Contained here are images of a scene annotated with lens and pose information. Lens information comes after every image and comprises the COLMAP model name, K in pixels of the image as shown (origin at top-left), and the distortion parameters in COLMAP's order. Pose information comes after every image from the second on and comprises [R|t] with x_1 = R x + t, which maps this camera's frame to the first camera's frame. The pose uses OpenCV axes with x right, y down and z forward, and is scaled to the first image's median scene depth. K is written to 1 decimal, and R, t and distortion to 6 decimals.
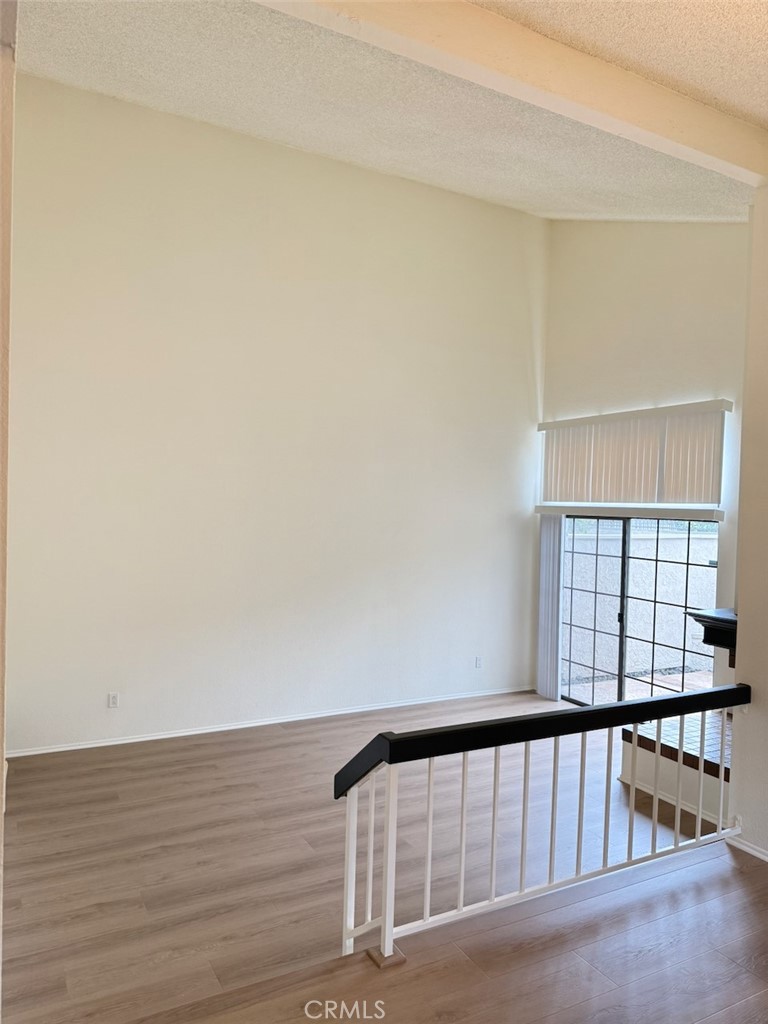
lens RADIAL K [[740.5, 0, 384.0], [0, 740.5, 512.0], [0, 0, 1]] dist [0.077925, -0.104595]
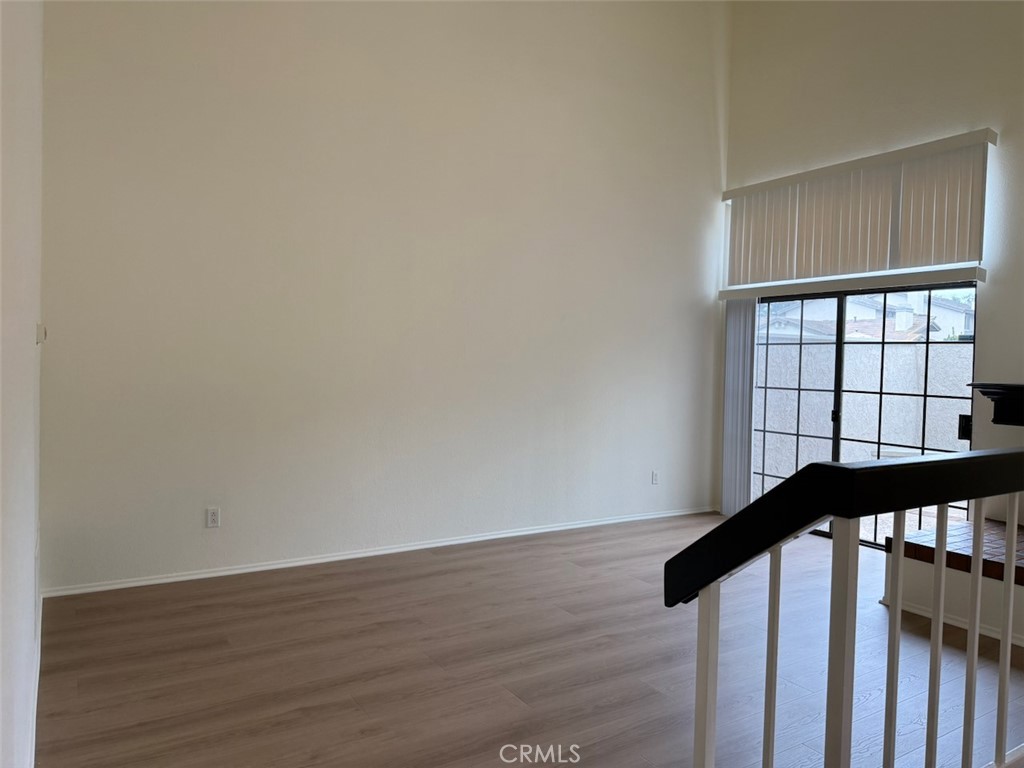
lens RADIAL K [[718.7, 0, 506.3], [0, 718.7, 386.5], [0, 0, 1]] dist [0.063462, -0.091694]
pose [[0.997876, -0.007651, 0.064695, -0.116070], [0.007082, 0.999934, 0.009020, 0.117564], [-0.064760, -0.008542, 0.997864, 0.262928]]
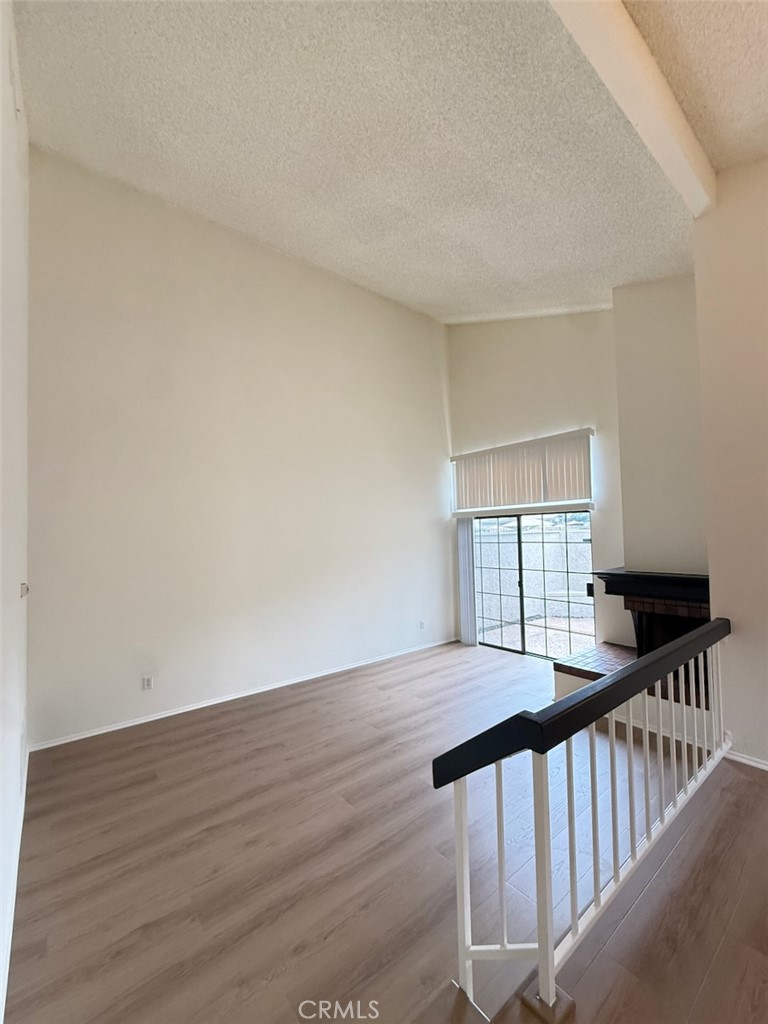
lens RADIAL K [[419.9, 0, 377.4], [0, 419.9, 518.3], [0, 0, 1]] dist [0.001498, 0.000152]
pose [[0.983962, -0.046168, 0.172302, -0.109236], [0.056086, 0.997011, -0.053144, 0.049418], [-0.169334, 0.061956, 0.983609, 0.276031]]
